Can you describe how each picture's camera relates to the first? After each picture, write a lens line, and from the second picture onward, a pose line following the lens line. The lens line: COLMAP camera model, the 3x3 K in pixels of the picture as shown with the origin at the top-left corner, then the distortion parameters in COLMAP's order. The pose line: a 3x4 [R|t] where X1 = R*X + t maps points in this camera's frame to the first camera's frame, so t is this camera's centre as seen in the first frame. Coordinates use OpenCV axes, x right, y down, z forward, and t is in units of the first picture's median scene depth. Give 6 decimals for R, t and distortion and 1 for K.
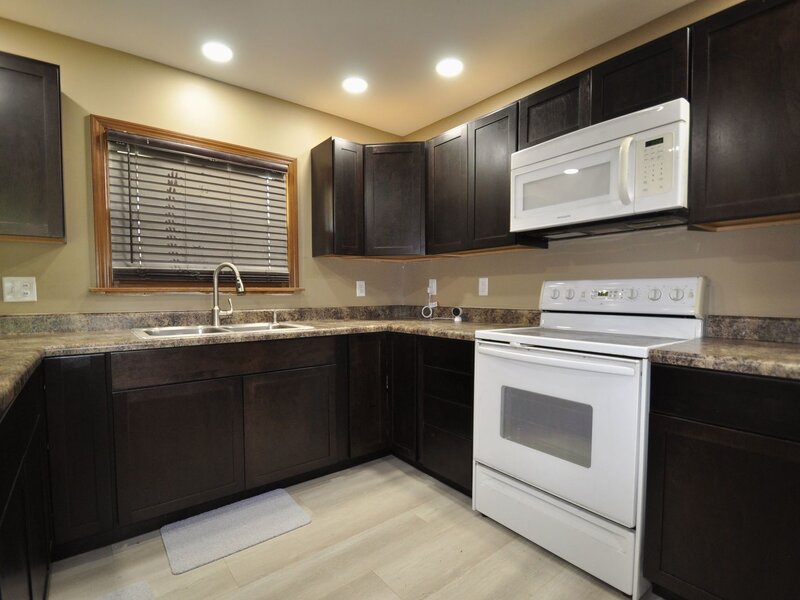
lens RADIAL K [[395.9, 0, 390.4], [0, 395.9, 312.7], [0, 0, 1]] dist [0.002467, -0.009336]
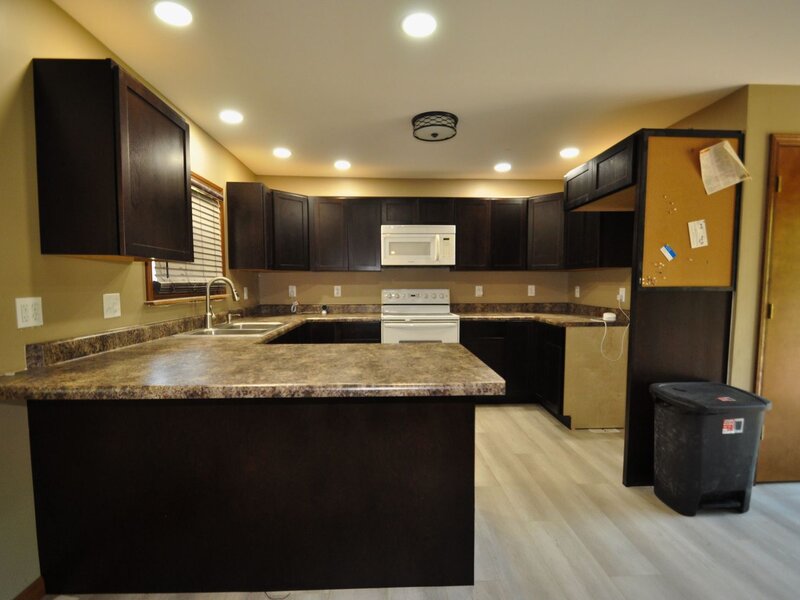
lens RADIAL K [[395.9, 0, 390.4], [0, 395.9, 312.7], [0, 0, 1]] dist [0.002467, -0.009336]
pose [[0.593432, -0.059943, 0.802649, -1.189995], [0.041537, 0.998175, 0.043836, -0.049654], [-0.803812, 0.007326, 0.594838, -0.188906]]
